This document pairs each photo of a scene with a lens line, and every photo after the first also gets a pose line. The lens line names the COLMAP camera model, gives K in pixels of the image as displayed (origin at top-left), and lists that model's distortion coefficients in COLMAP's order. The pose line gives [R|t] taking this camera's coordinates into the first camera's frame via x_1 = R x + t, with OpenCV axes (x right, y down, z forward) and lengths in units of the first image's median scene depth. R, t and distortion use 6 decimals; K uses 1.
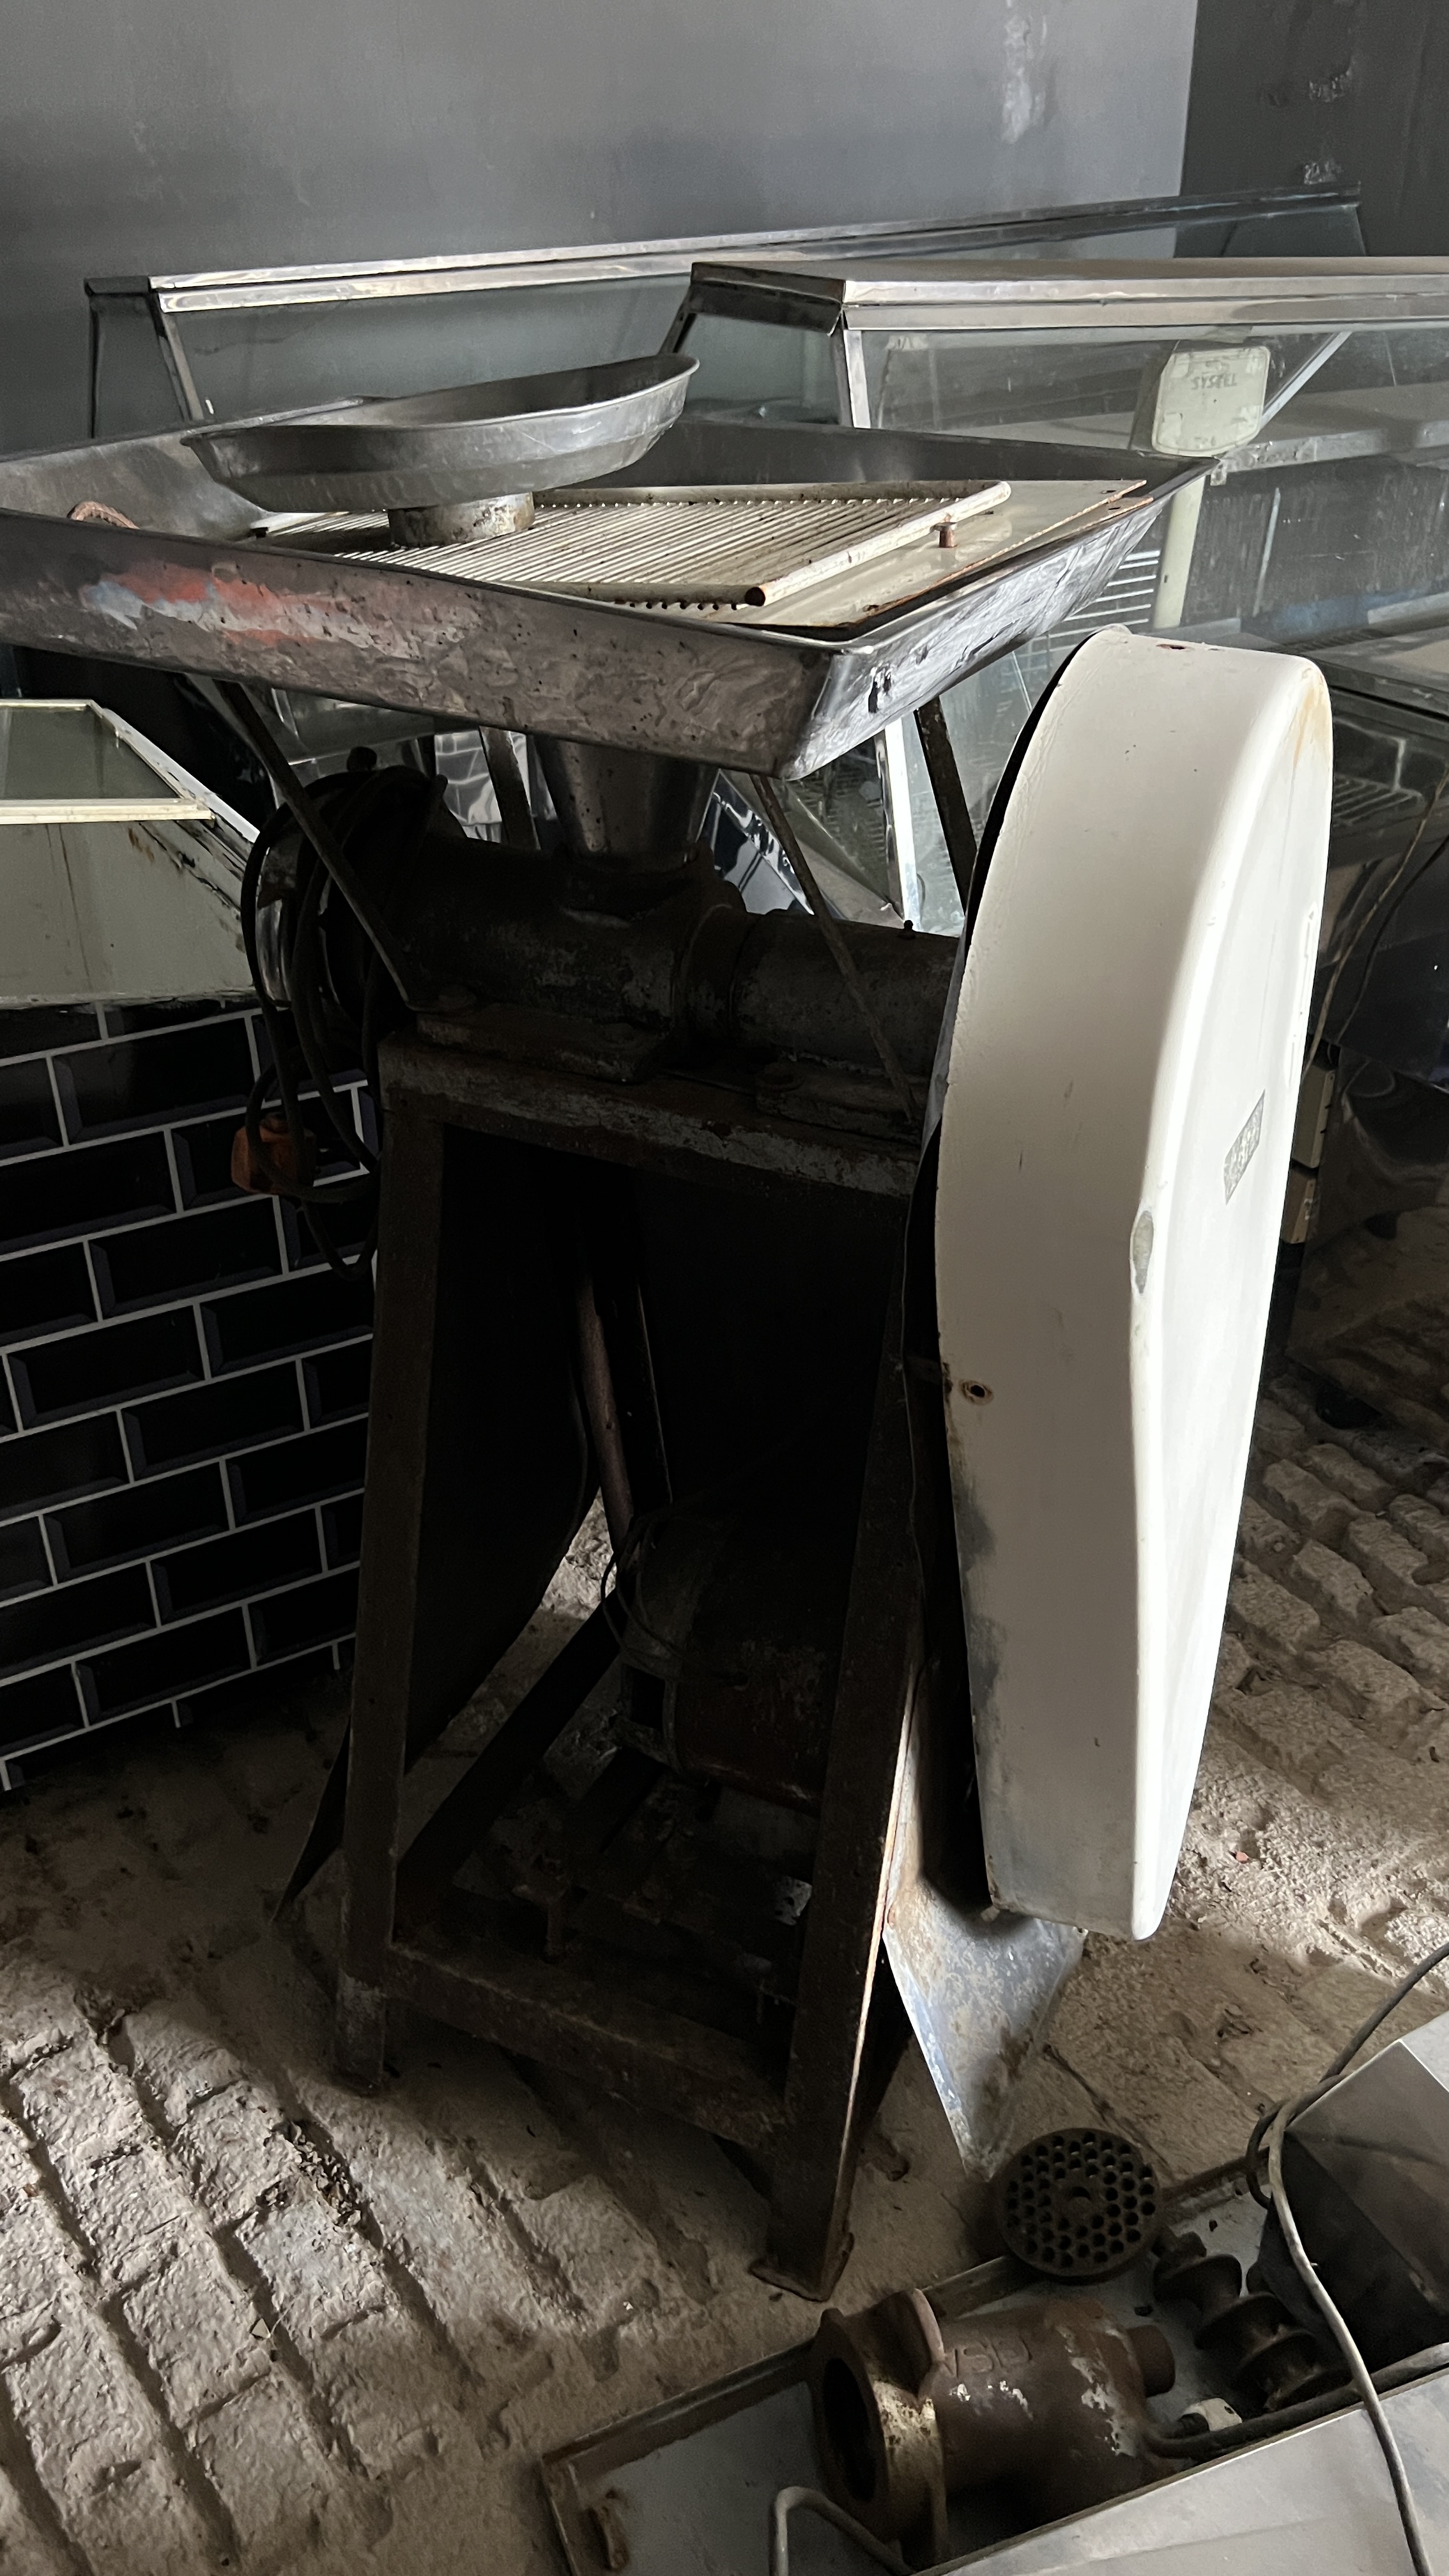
lens RADIAL K [[1923.5, 0, 717.3], [0, 1923.5, 1263.7], [0, 0, 1]] dist [0.043730, -0.059246]
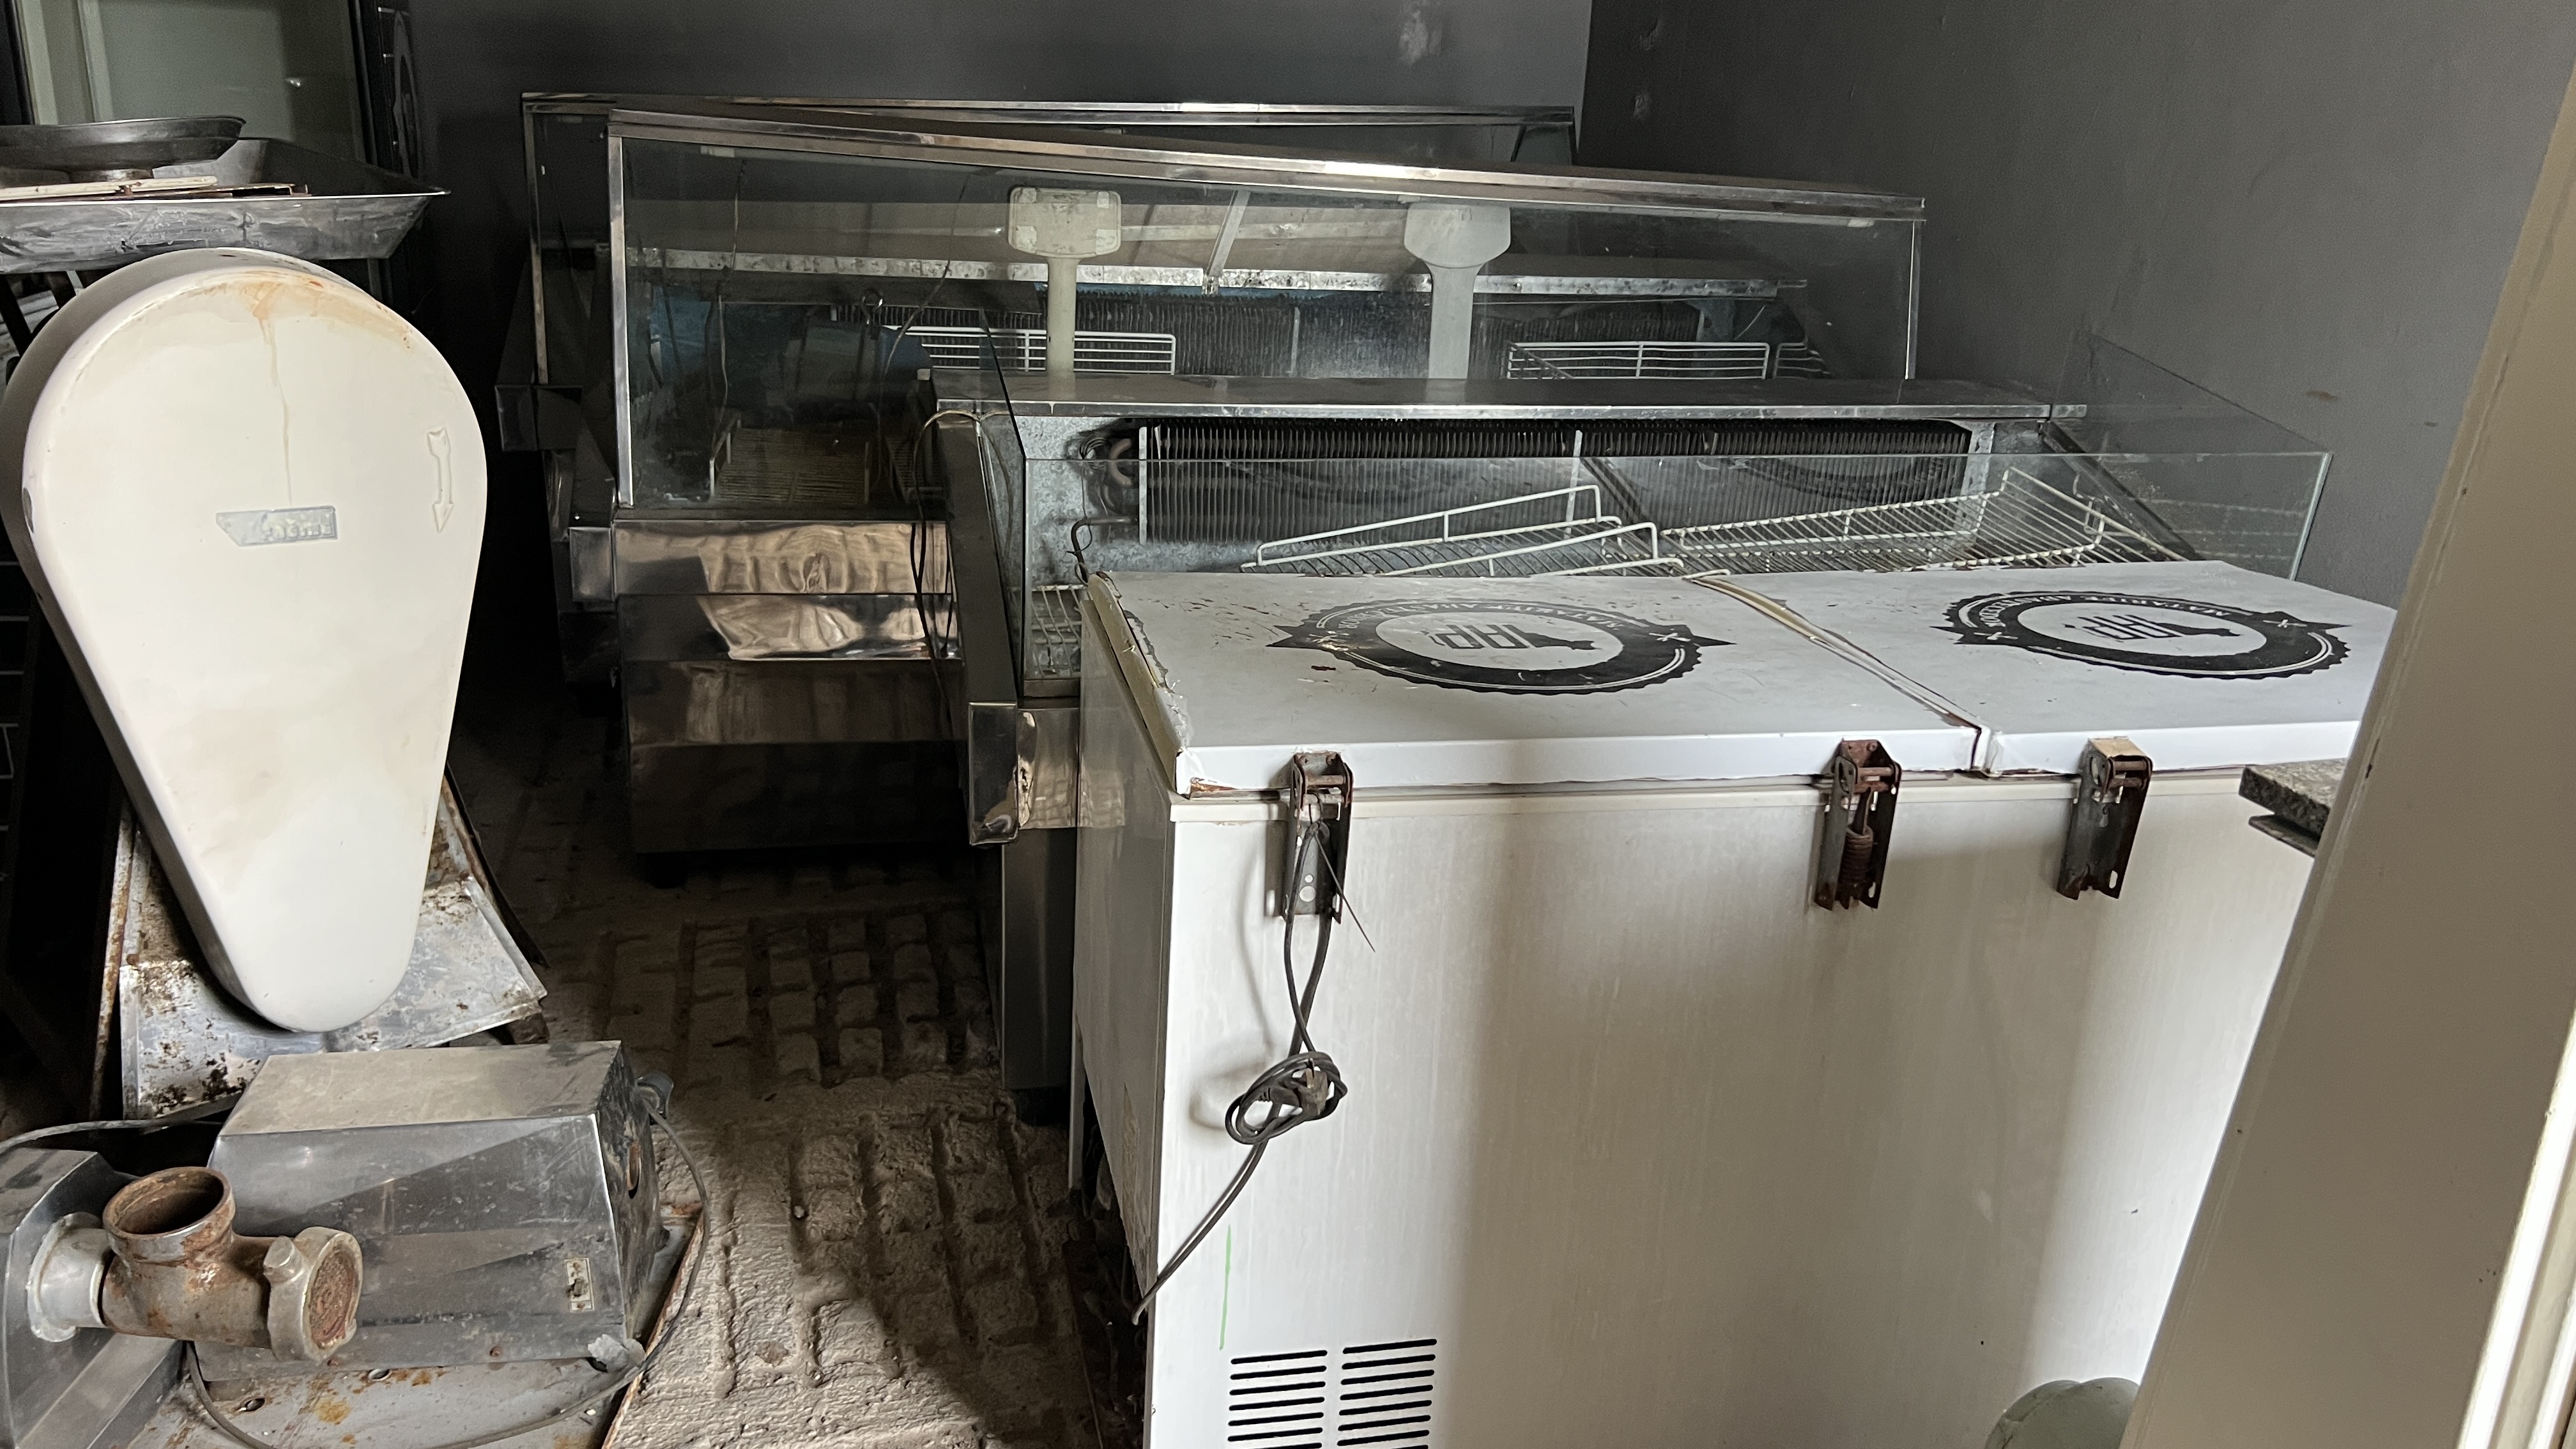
lens RADIAL K [[1923.5, 0, 1282.2], [0, 1923.5, 722.7], [0, 0, 1]] dist [0.043730, -0.059246]
pose [[0.934757, 0.174108, -0.309701, 1.407328], [-0.228548, 0.962069, -0.148959, 0.147235], [0.272019, 0.210022, 0.939093, -0.368288]]
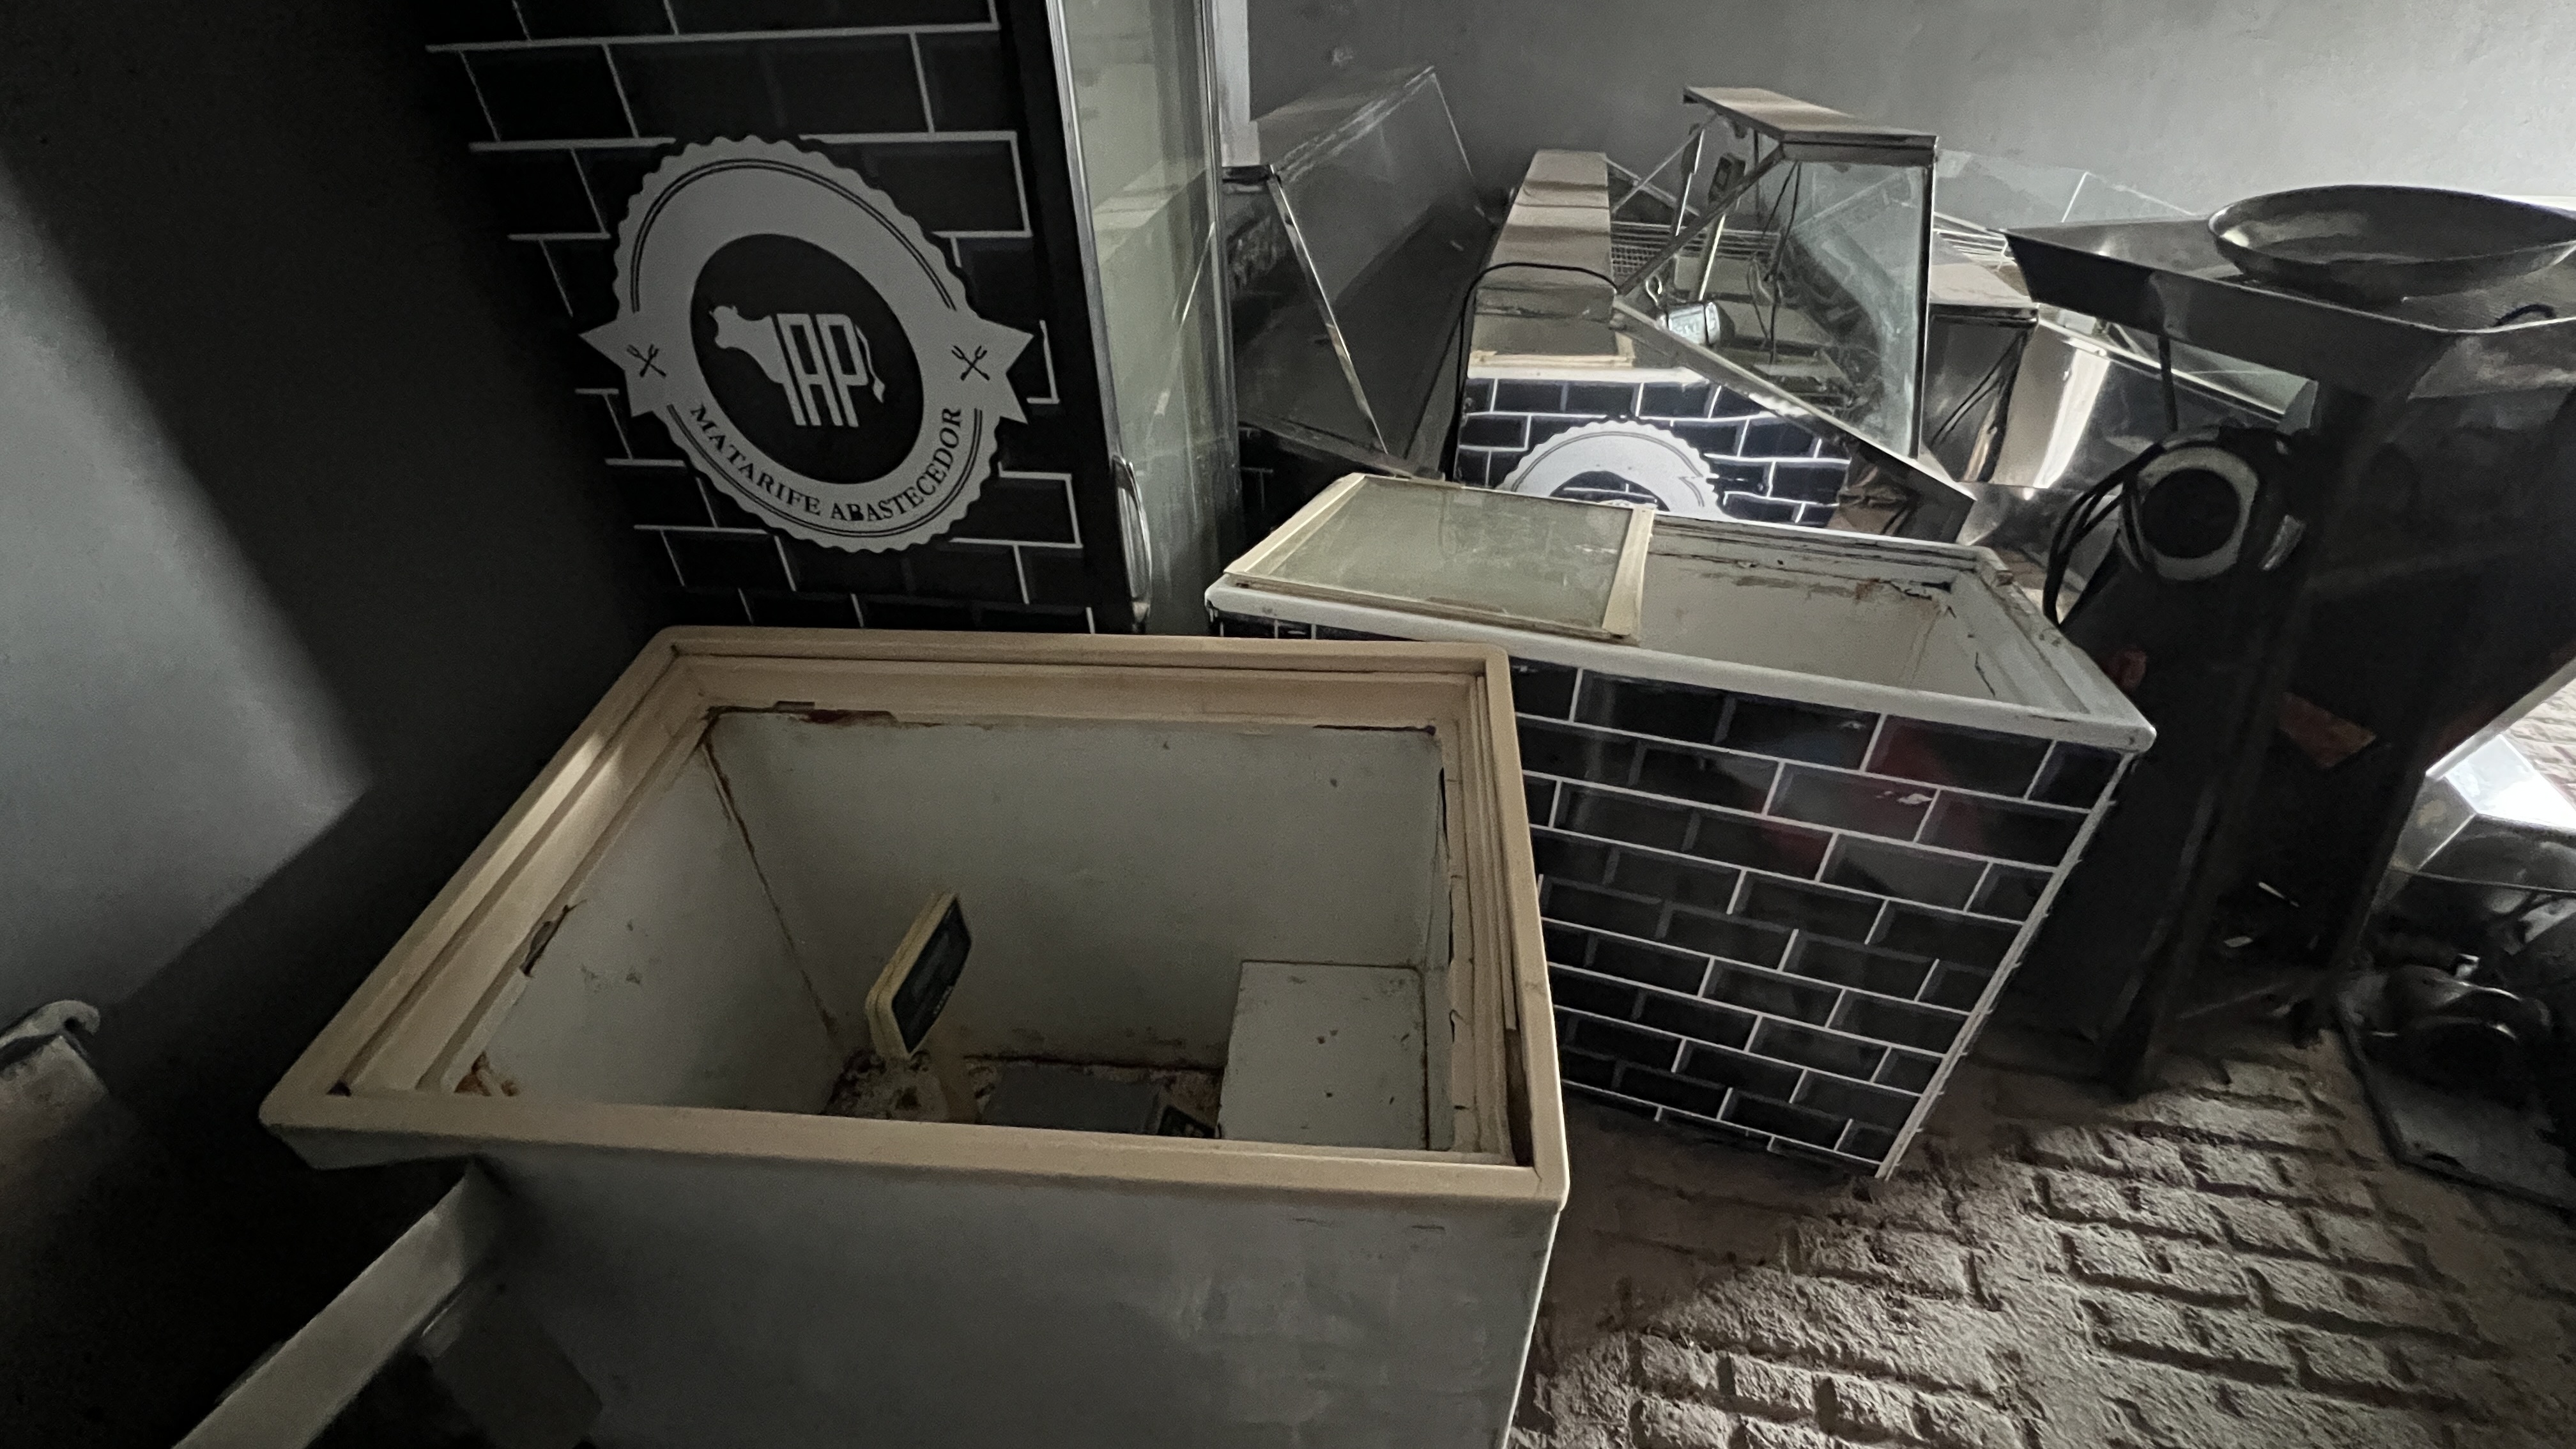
lens RADIAL K [[1006.7, 0, 1282.6], [0, 1006.7, 724.7], [0, 0, 1]] dist [-0.005551, 0.000638]
pose [[0.748611, -0.380363, 0.543052, -1.337455], [0.333115, 0.923963, 0.187951, -0.442087], [-0.573250, 0.040197, 0.818394, 0.684876]]
